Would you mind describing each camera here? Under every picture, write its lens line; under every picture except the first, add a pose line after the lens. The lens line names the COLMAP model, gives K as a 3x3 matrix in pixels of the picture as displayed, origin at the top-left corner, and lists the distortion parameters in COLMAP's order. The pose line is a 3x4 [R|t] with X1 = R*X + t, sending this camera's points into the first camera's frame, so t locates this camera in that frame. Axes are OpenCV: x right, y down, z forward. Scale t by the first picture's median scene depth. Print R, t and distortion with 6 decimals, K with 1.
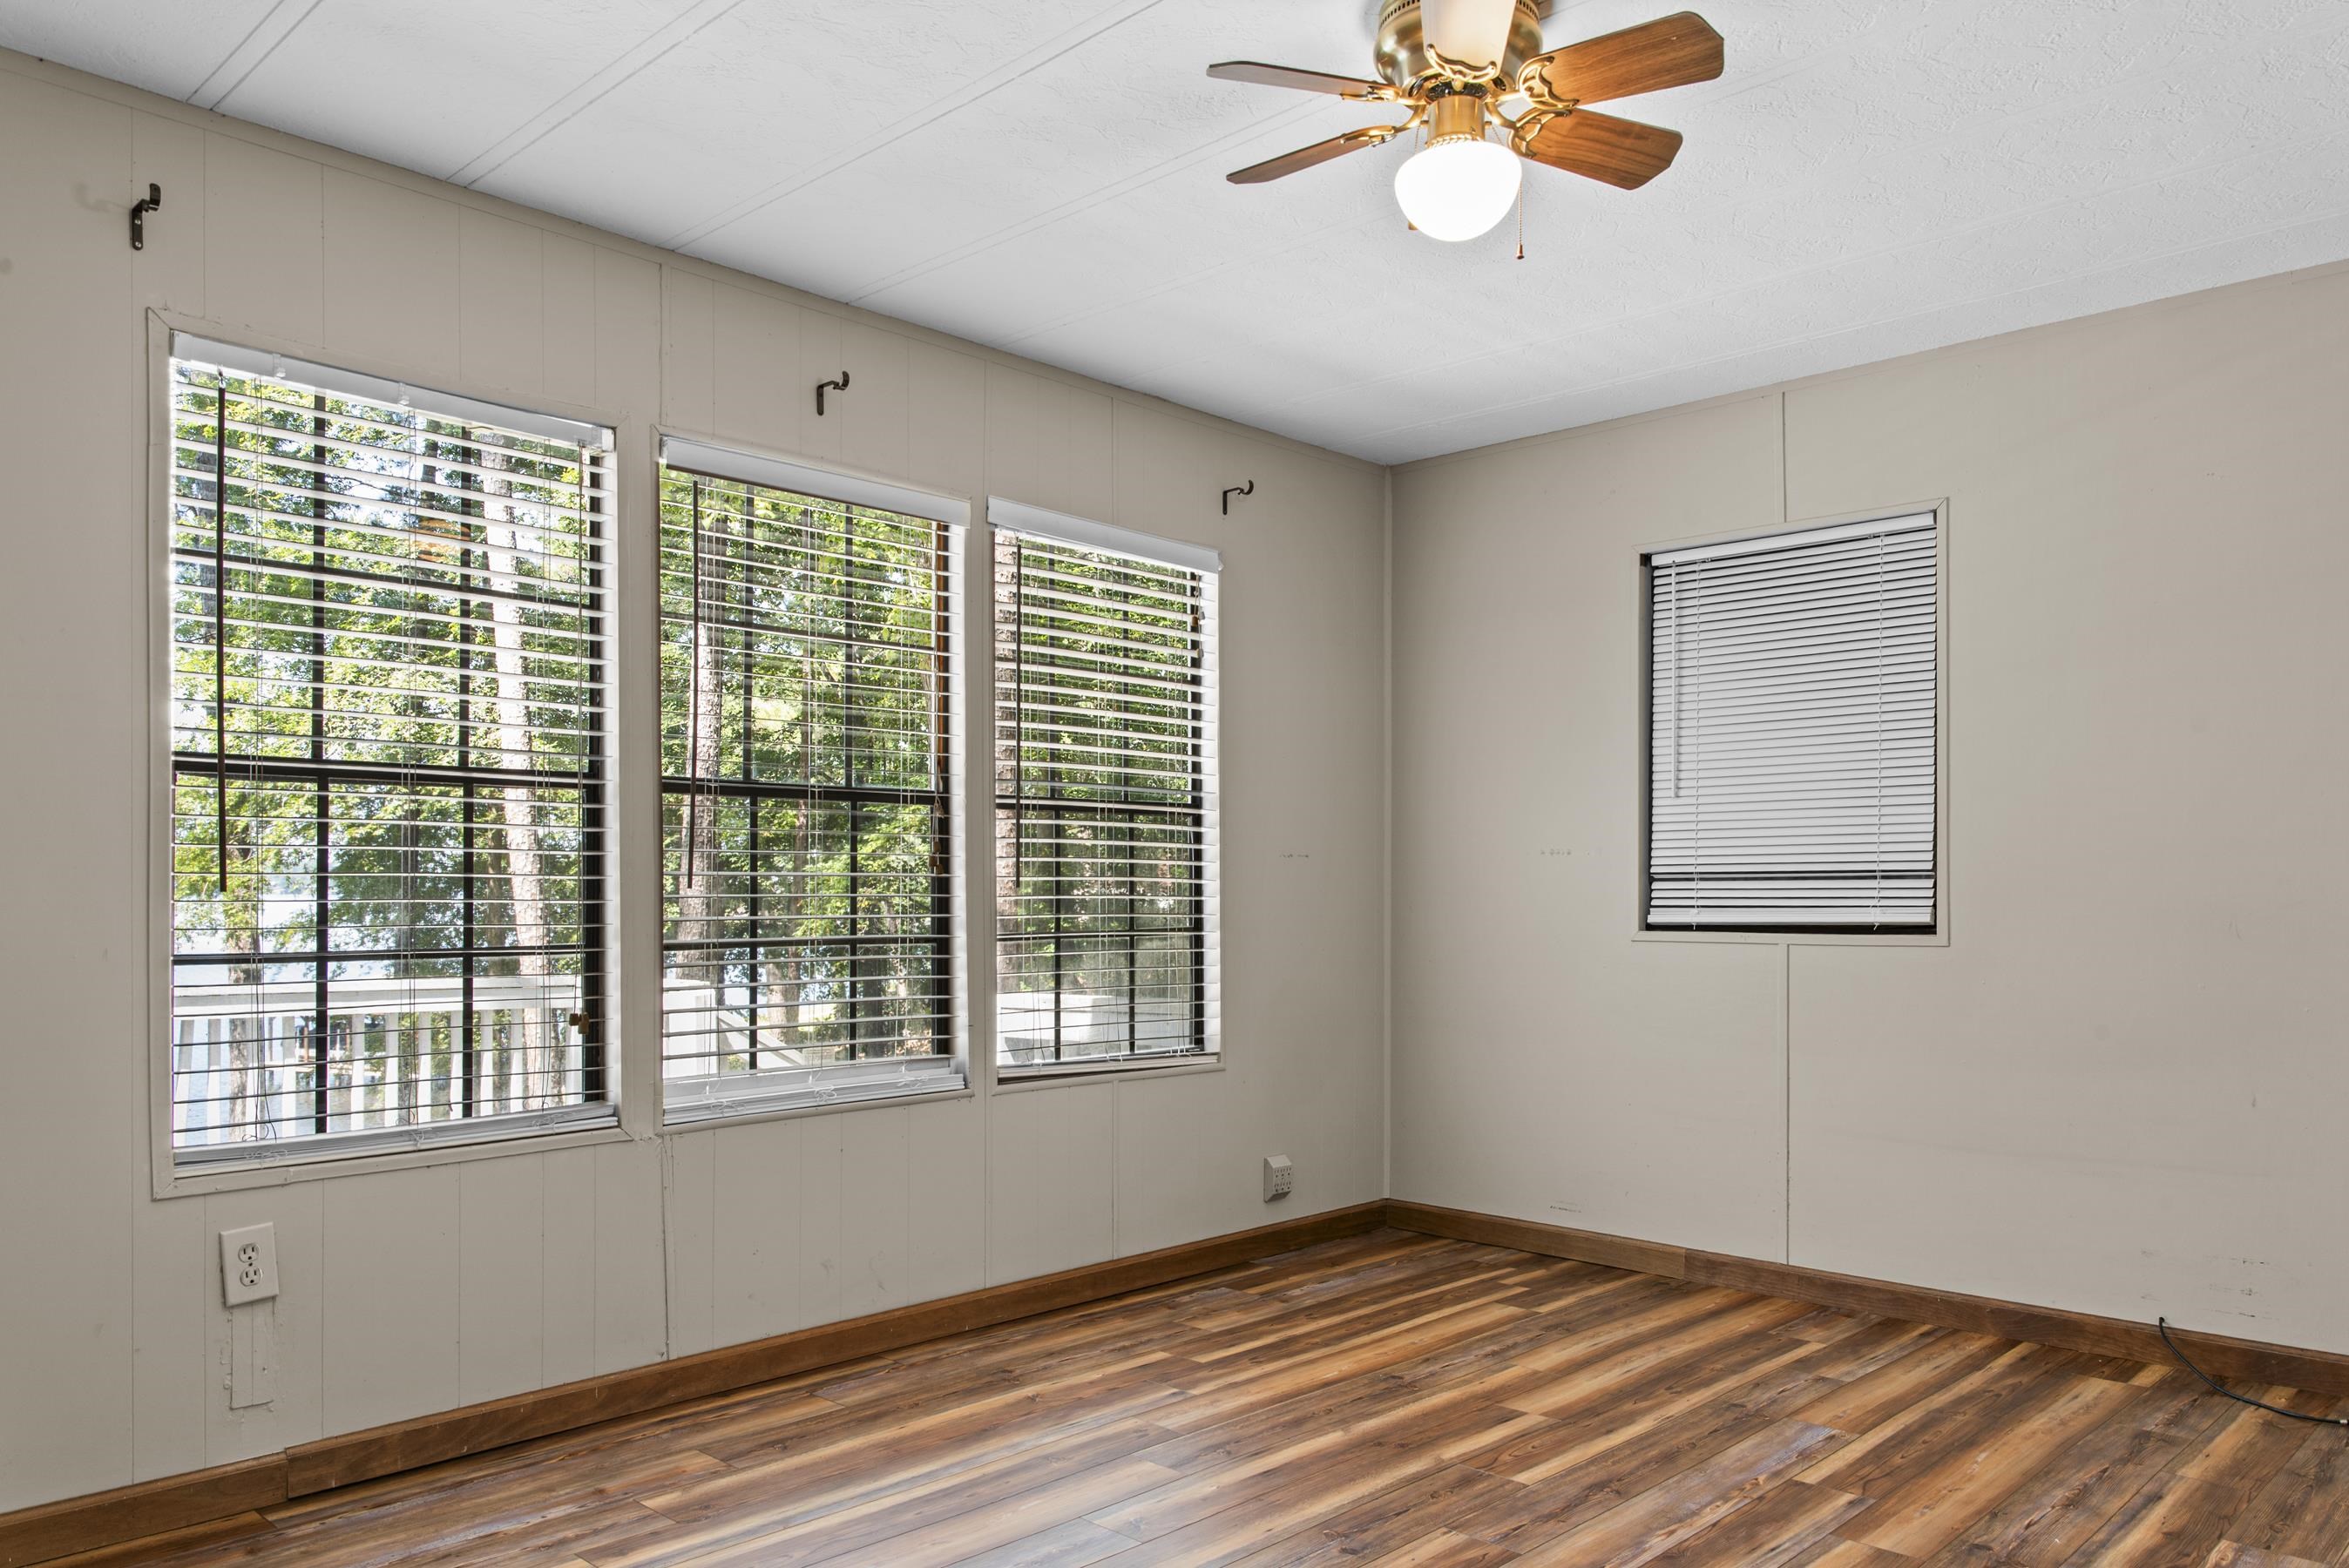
lens RADIAL K [[1663.6, 0, 1177.7], [0, 1663.6, 893.5], [0, 0, 1]] dist [0.001130, -0.002205]
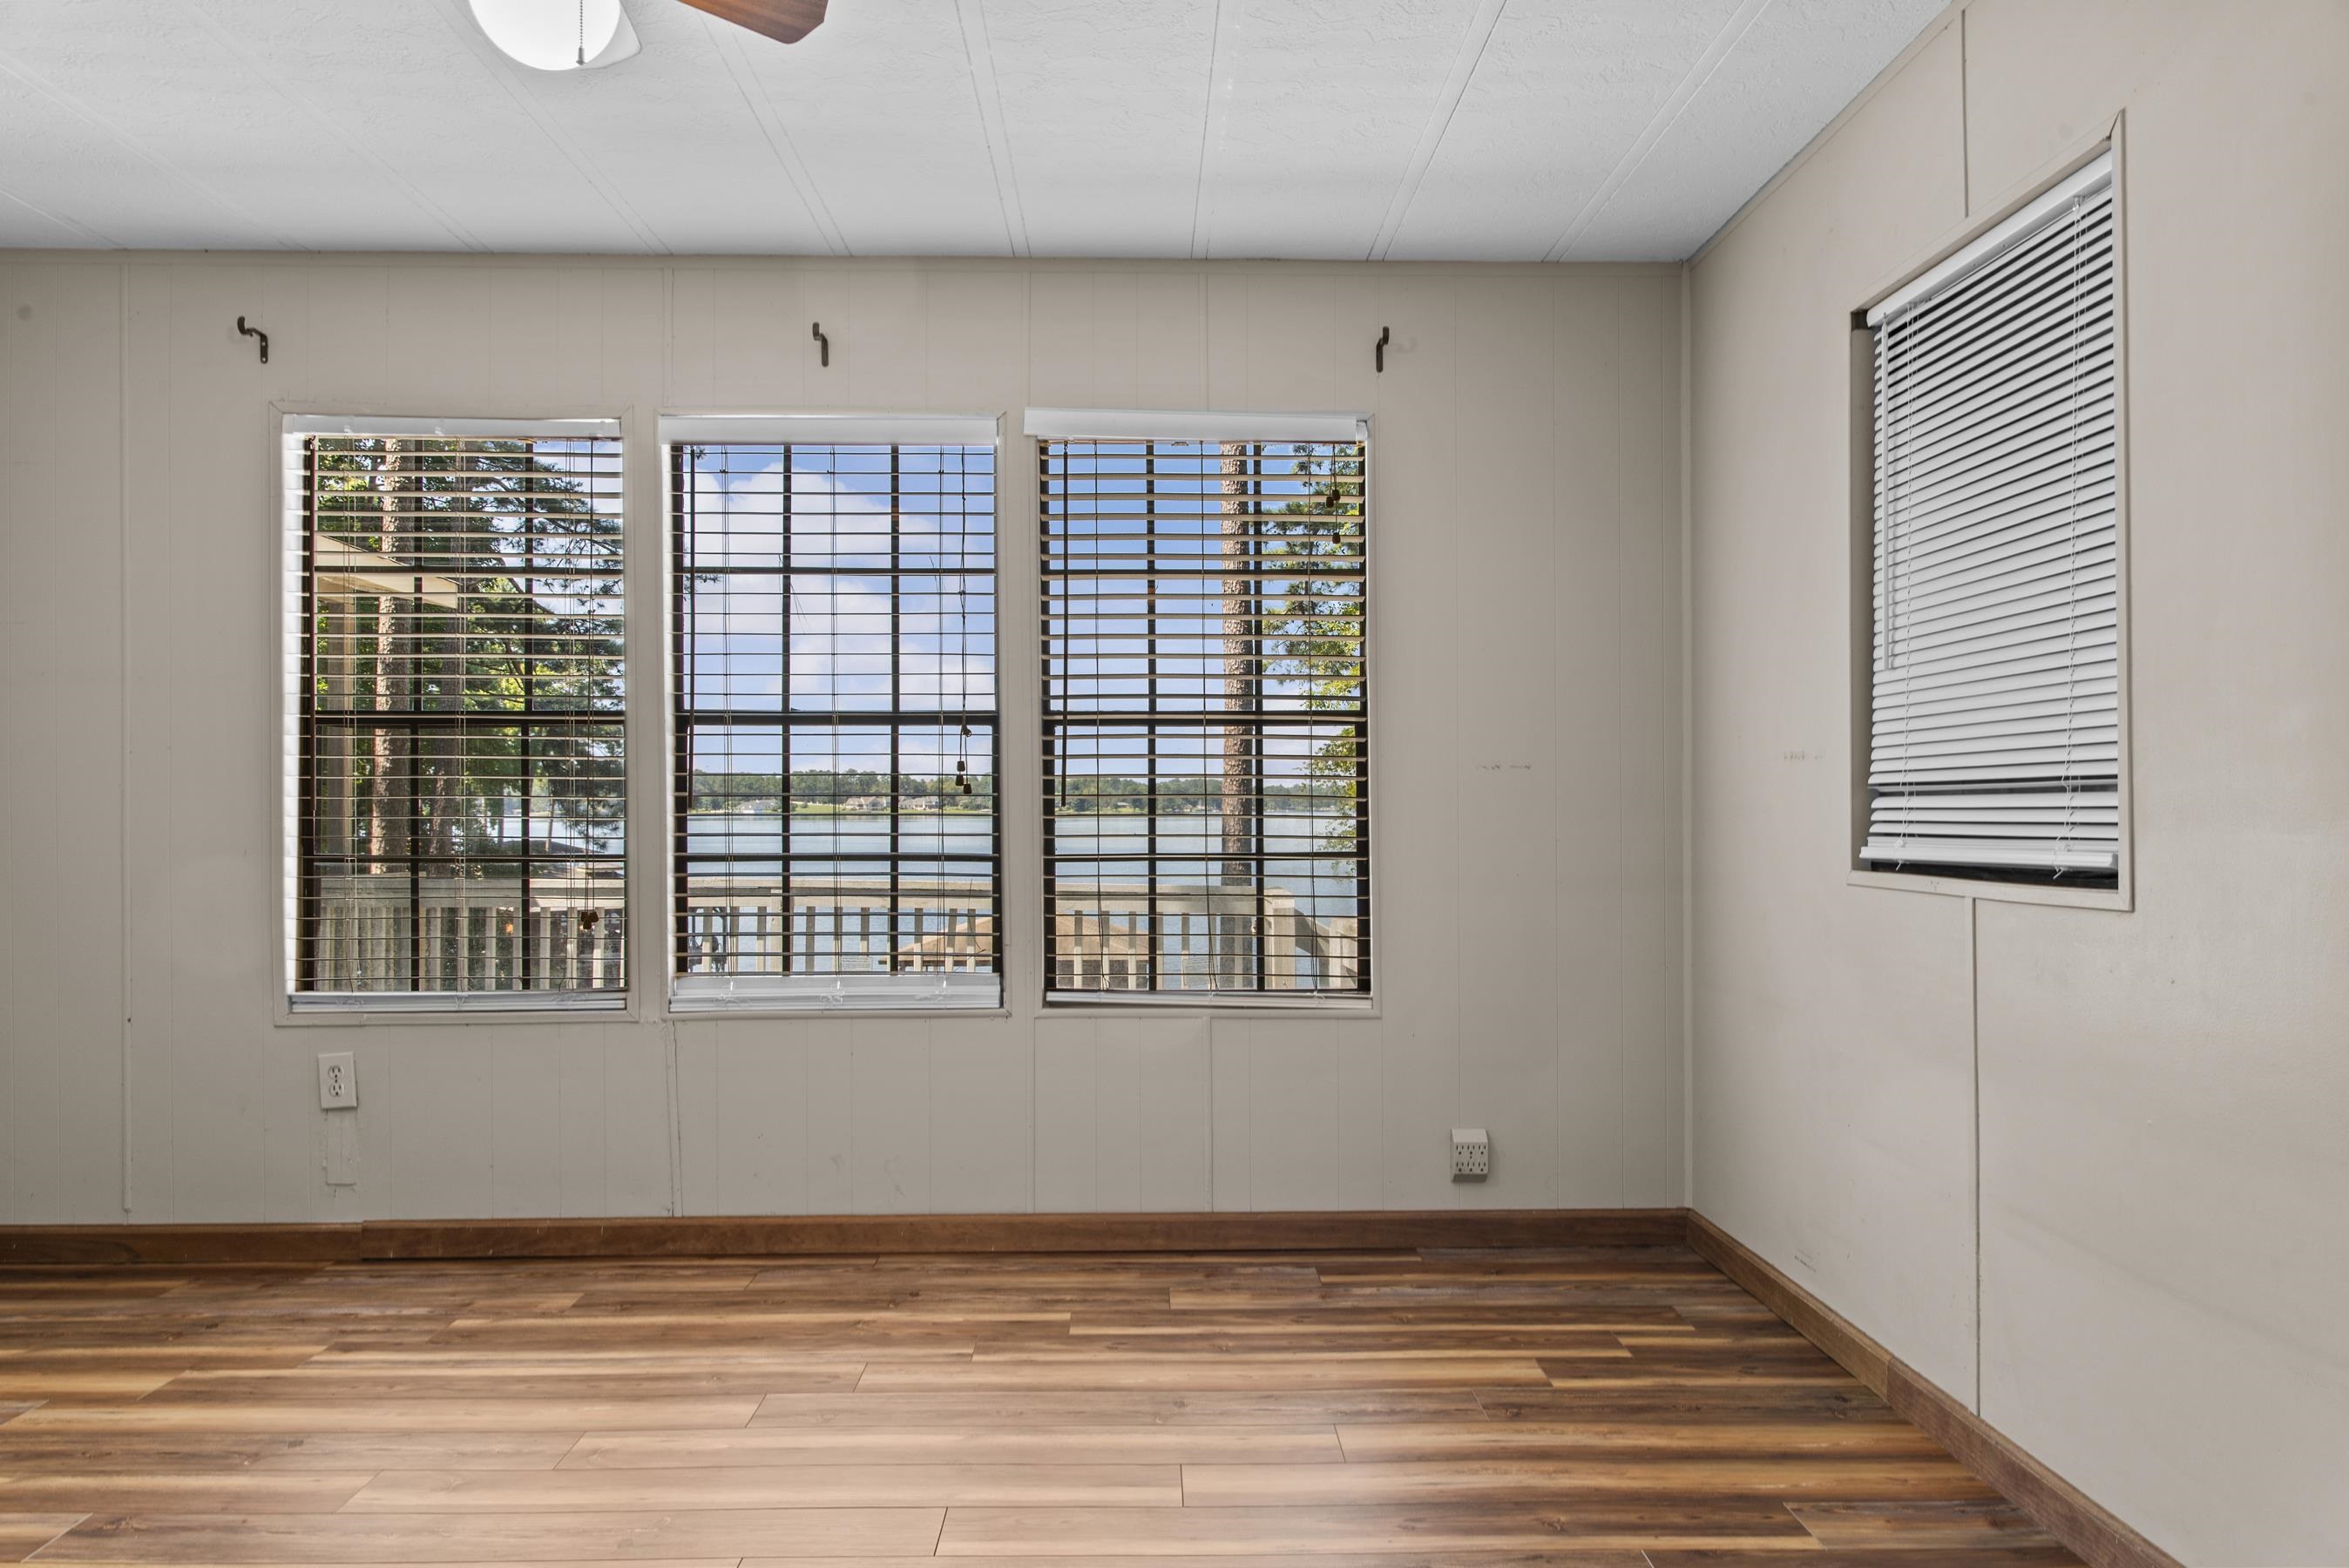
lens RADIAL K [[1588.2, 0, 1174.3], [0, 1588.2, 805.5], [0, 0, 1]] dist [0.000497, -0.000967]
pose [[0.708699, -0.000136, -0.705511, 0.628563], [-0.001263, 0.999998, -0.001461, -0.002909], [0.705510, 0.001927, 0.708697, 0.407859]]
